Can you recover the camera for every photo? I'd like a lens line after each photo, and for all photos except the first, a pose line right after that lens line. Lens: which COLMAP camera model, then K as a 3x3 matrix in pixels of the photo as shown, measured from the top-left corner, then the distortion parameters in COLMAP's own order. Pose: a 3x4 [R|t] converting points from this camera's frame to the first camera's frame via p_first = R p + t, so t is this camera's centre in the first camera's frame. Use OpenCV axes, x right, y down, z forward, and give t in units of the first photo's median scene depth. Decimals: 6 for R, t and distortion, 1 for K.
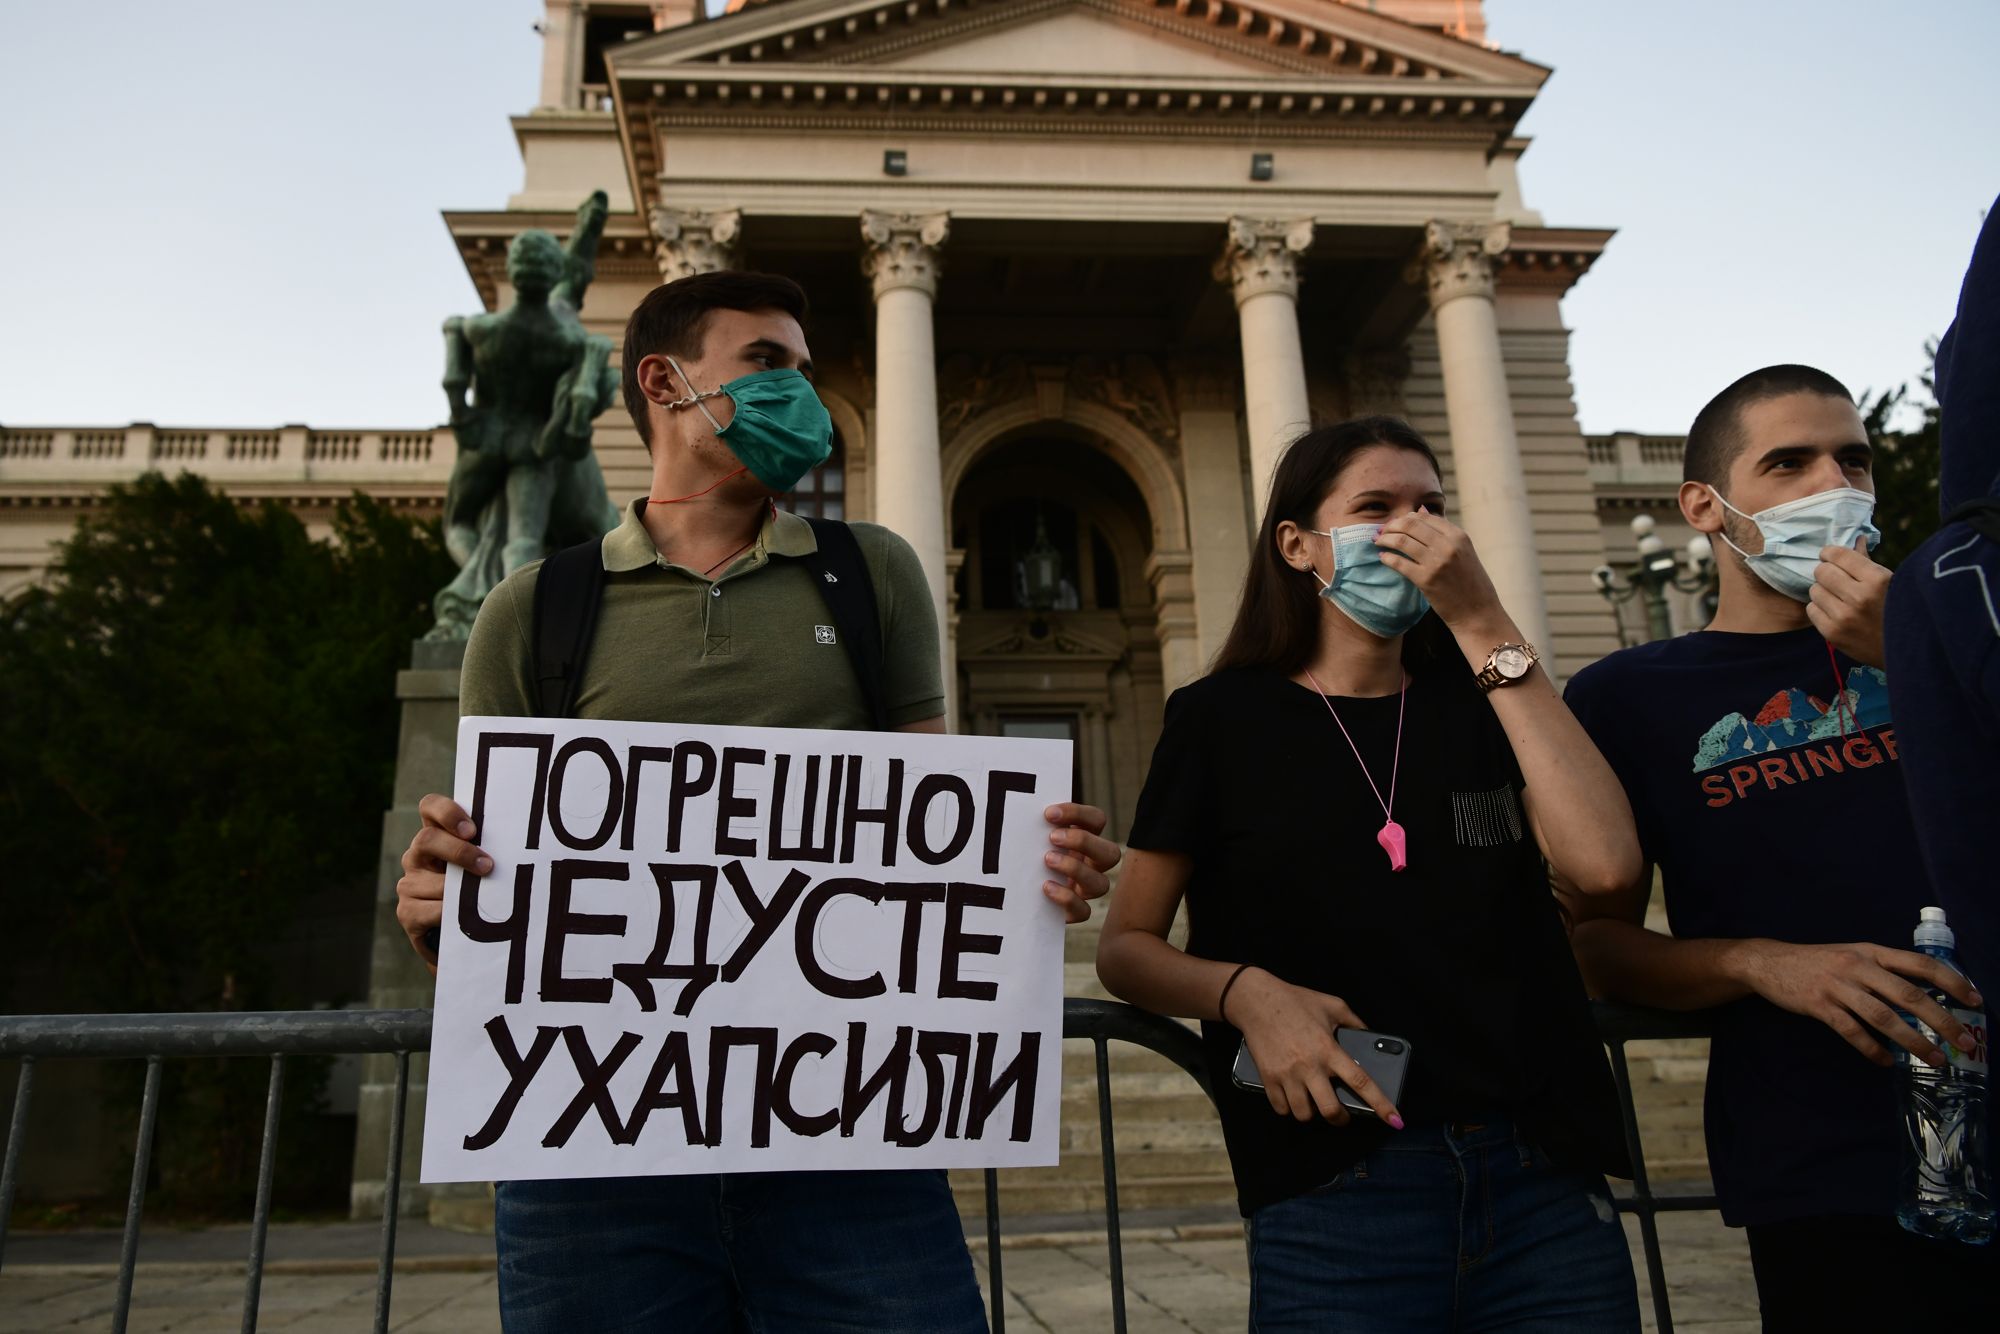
lens RADIAL K [[1383.7, 0, 943.1], [0, 1383.7, 626.3], [0, 0, 1]] dist [-0.011351, 0.000877]
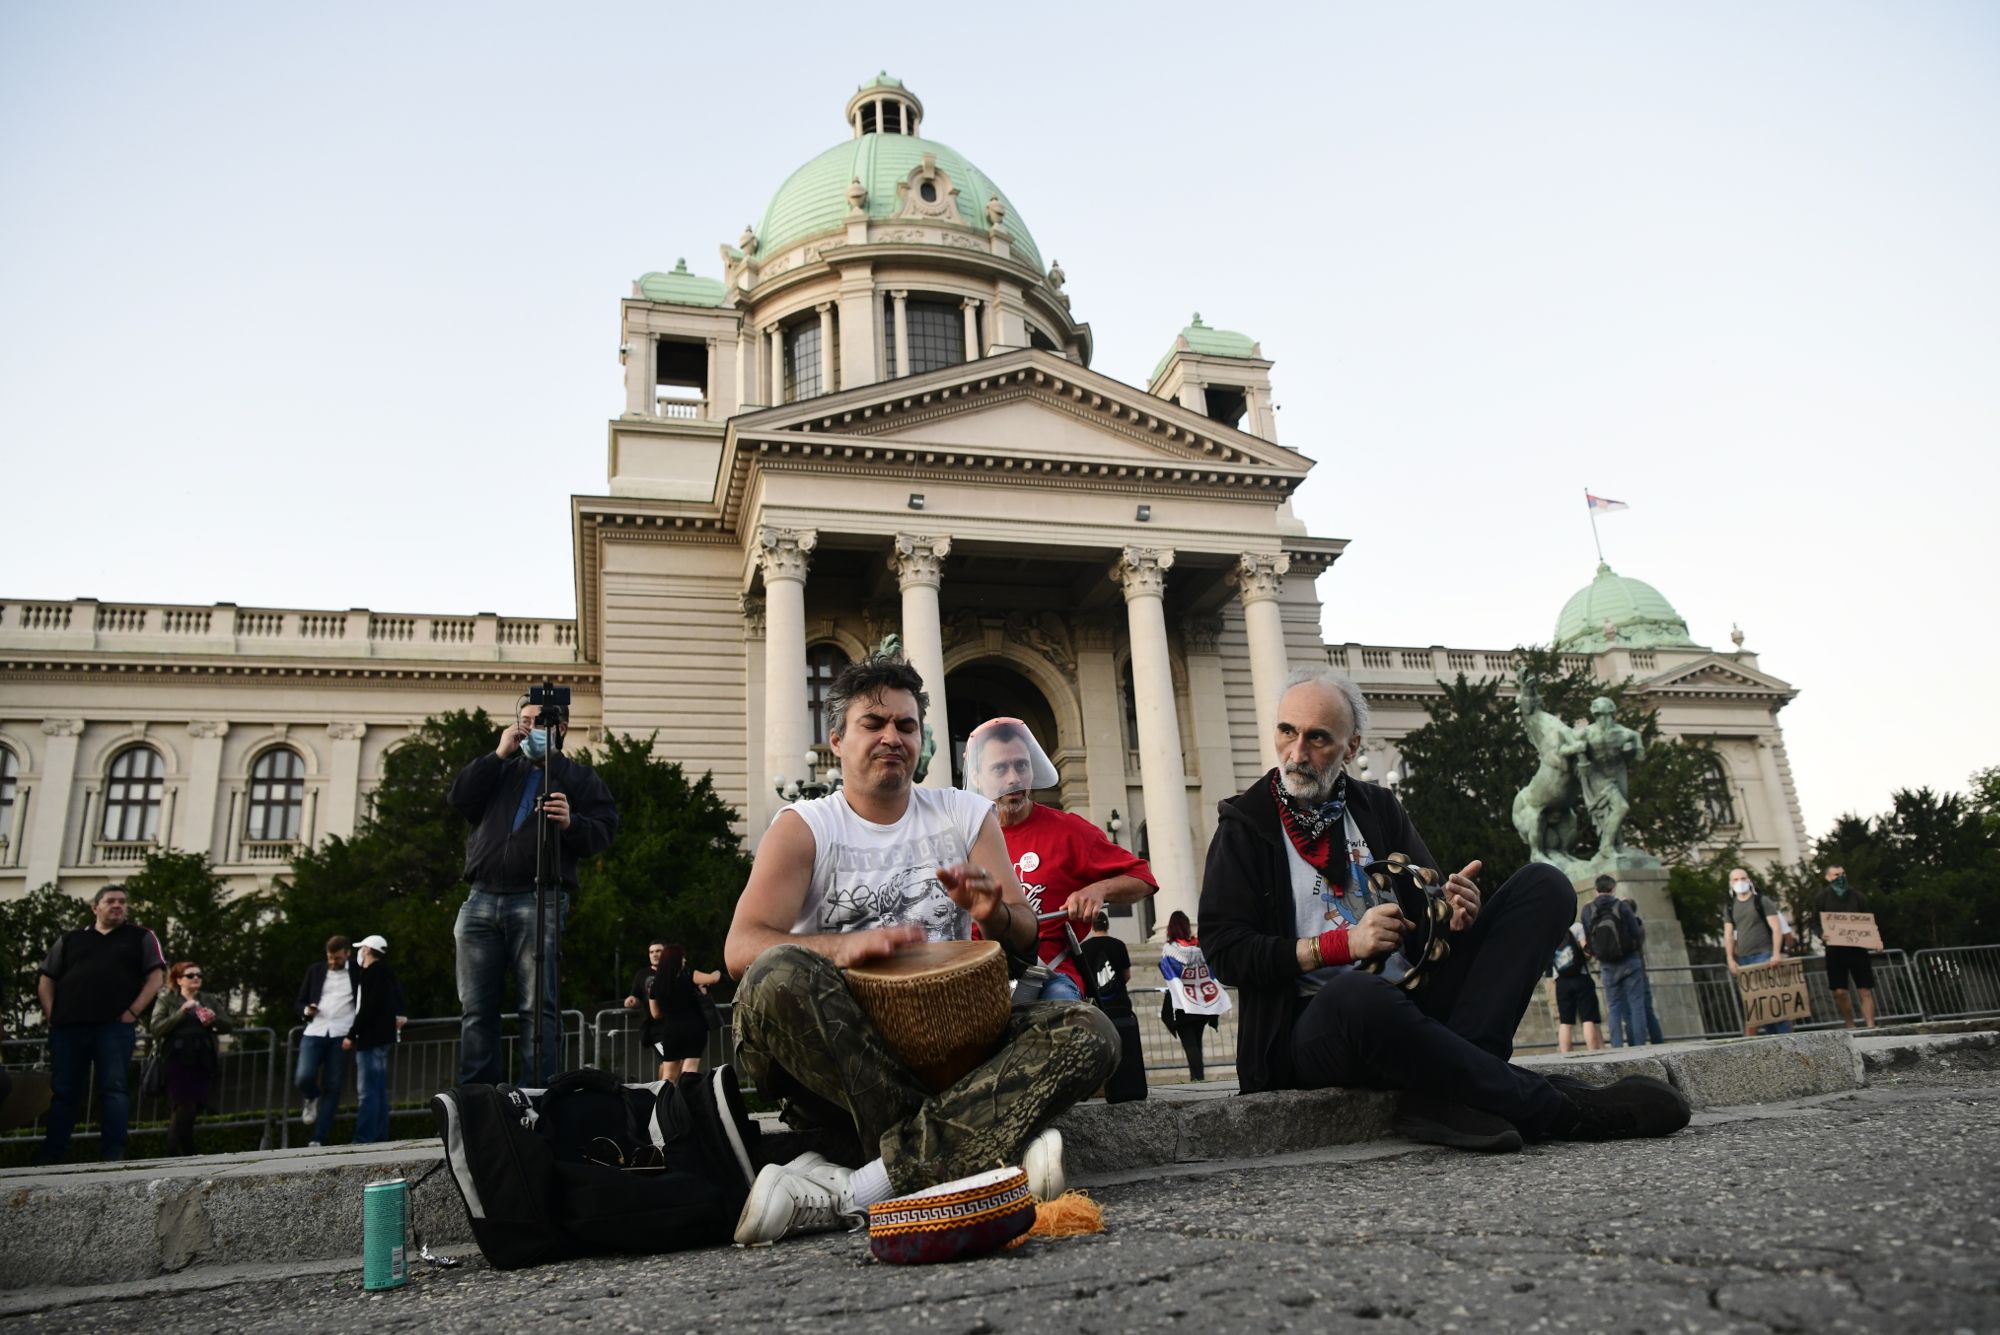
lens RADIAL K [[1304.4, 0, 1003.7], [0, 1304.4, 697.0], [0, 0, 1]] dist [-0.009265, -0.000882]
pose [[0.979604, 0.024963, 0.199381, -0.216912], [-0.020488, 0.999490, -0.024477, -0.081817], [-0.199891, 0.019893, 0.979616, -0.424441]]
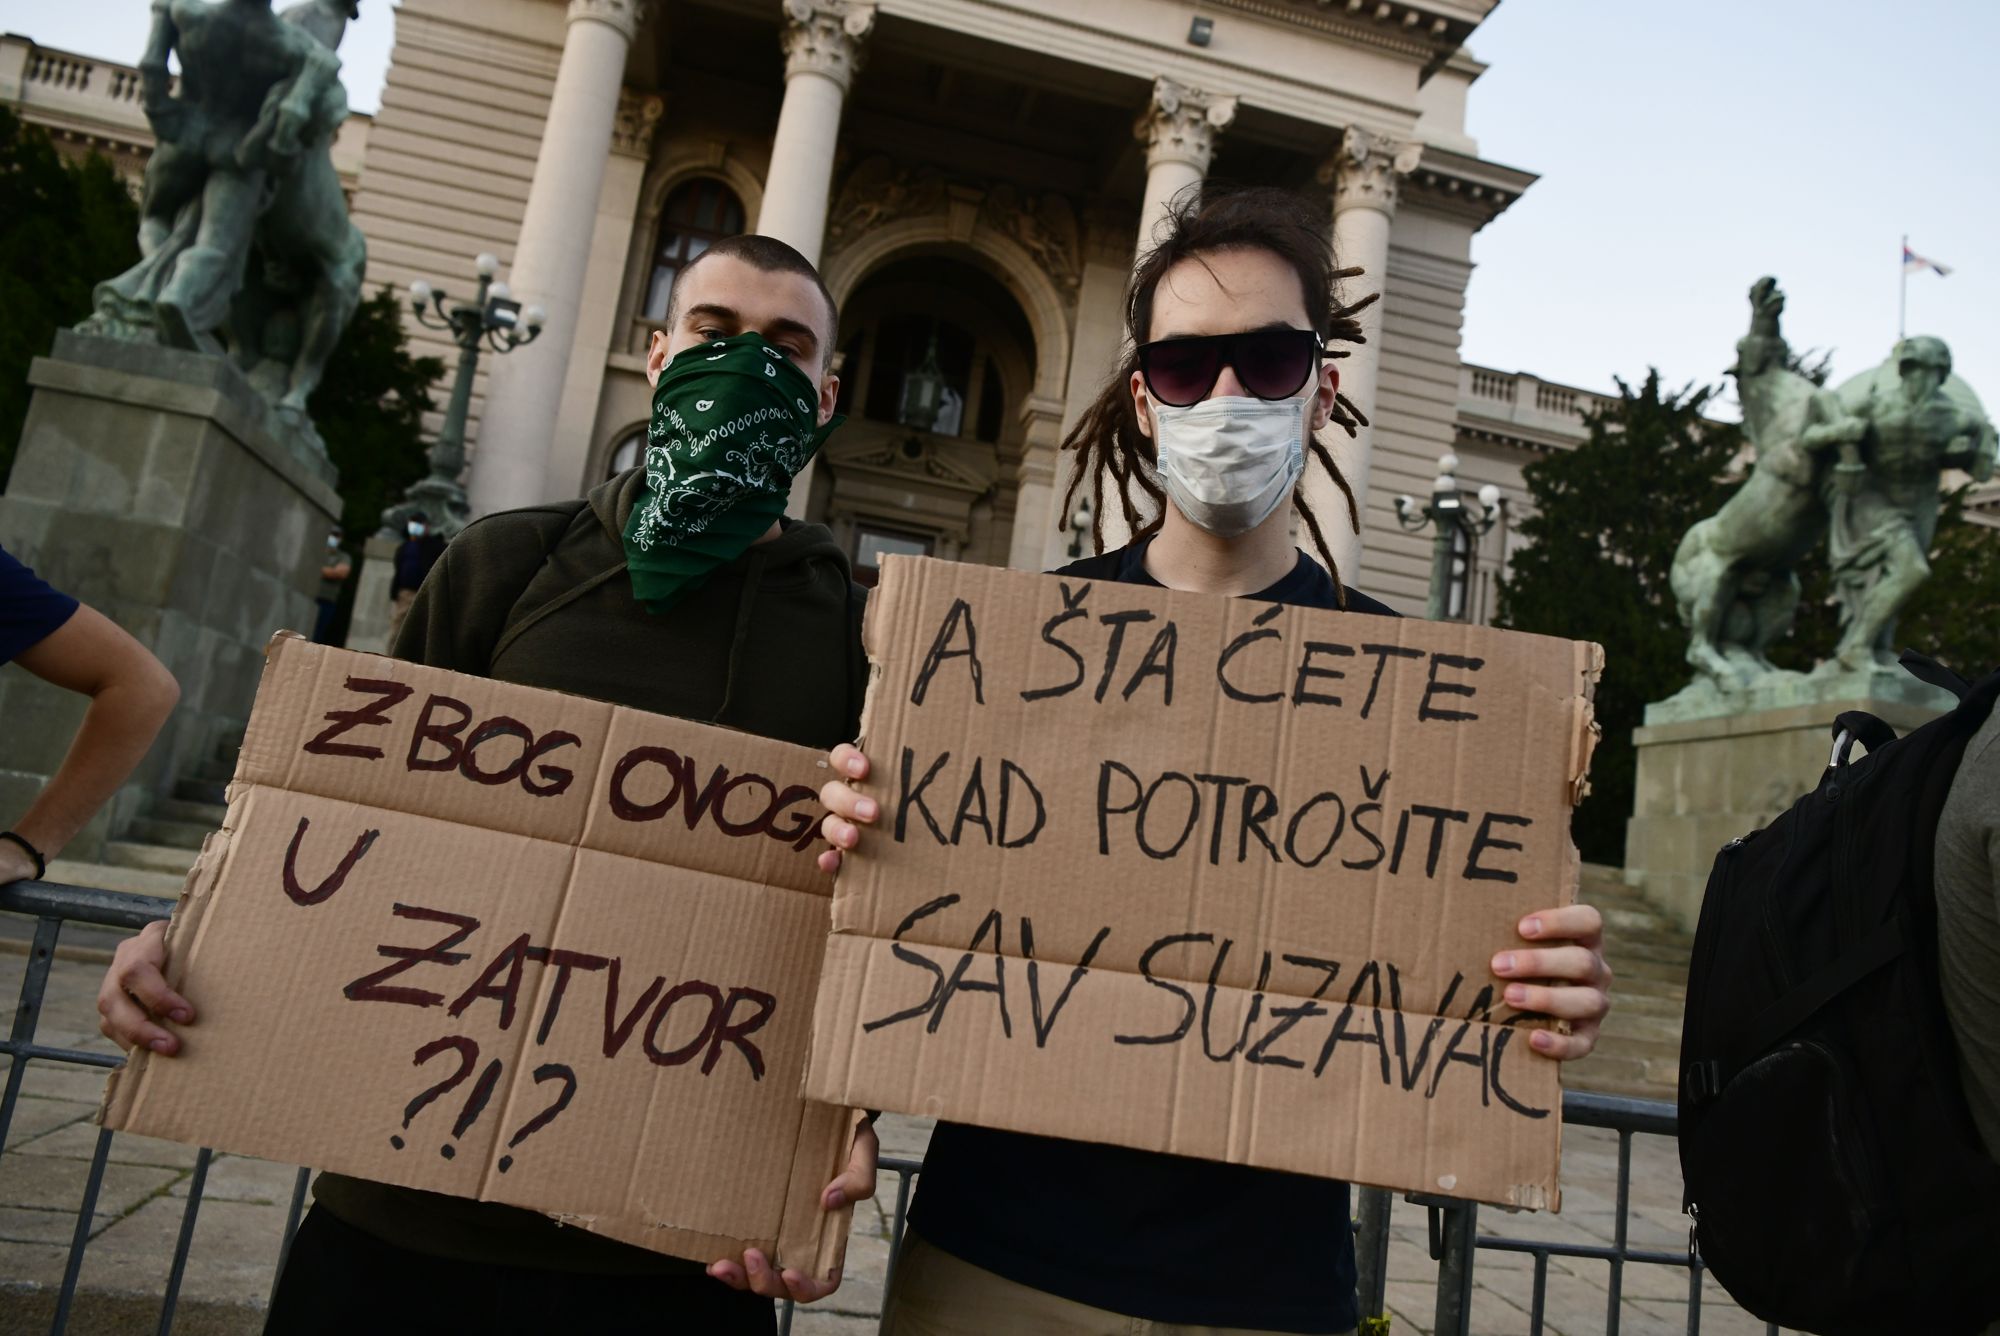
lens RADIAL K [[1360.3, 0, 1027.3], [0, 1360.3, 627.5], [0, 0, 1]] dist [-0.018675, 0.008024]
pose [[0.976262, 0.183635, 0.114854, 0.075549], [-0.197584, 0.972295, 0.124914, -0.013731], [-0.088734, -0.144642, 0.985497, -0.009381]]
